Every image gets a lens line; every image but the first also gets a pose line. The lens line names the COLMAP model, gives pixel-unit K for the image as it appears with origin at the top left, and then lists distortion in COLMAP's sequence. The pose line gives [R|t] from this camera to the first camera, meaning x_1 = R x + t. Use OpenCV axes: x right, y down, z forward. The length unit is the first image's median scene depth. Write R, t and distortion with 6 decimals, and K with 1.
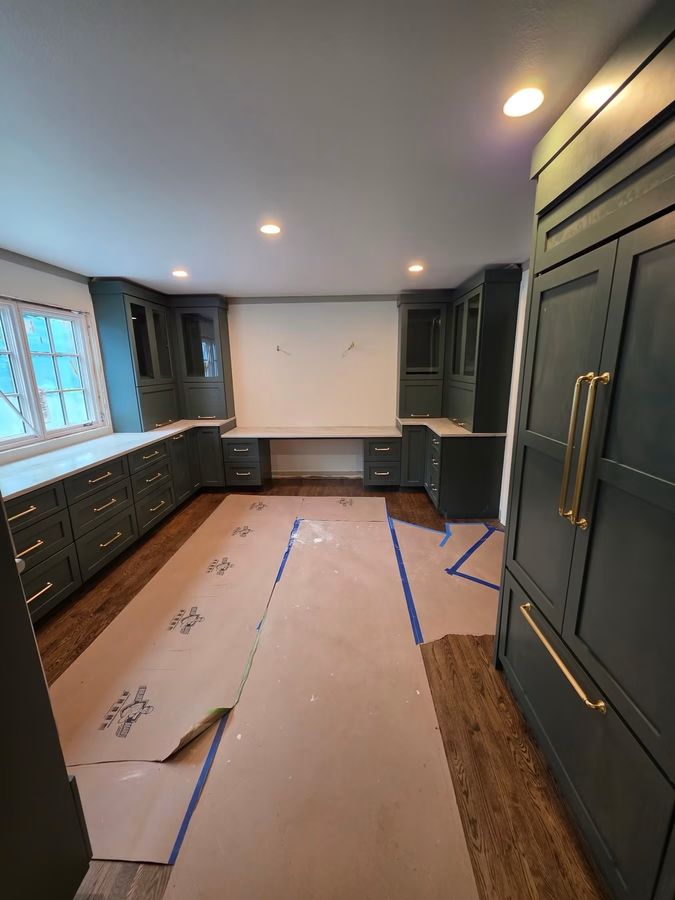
lens RADIAL K [[357.1, 0, 339.4], [0, 357.1, 447.3], [0, 0, 1]] dist [0.000154, -0.000001]
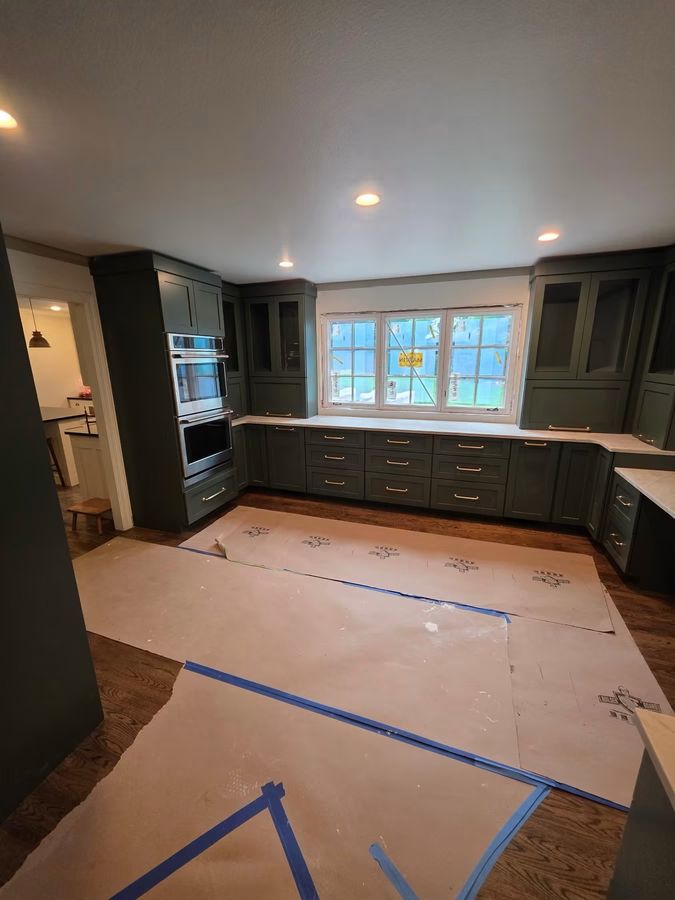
lens RADIAL K [[357.1, 0, 339.4], [0, 357.1, 447.3], [0, 0, 1]] dist [0.000154, -0.000001]
pose [[-0.294361, 0.249826, -0.922463, 0.594649], [-0.201402, 0.927336, 0.315414, -0.256227], [0.934232, 0.278631, -0.222656, 1.024706]]
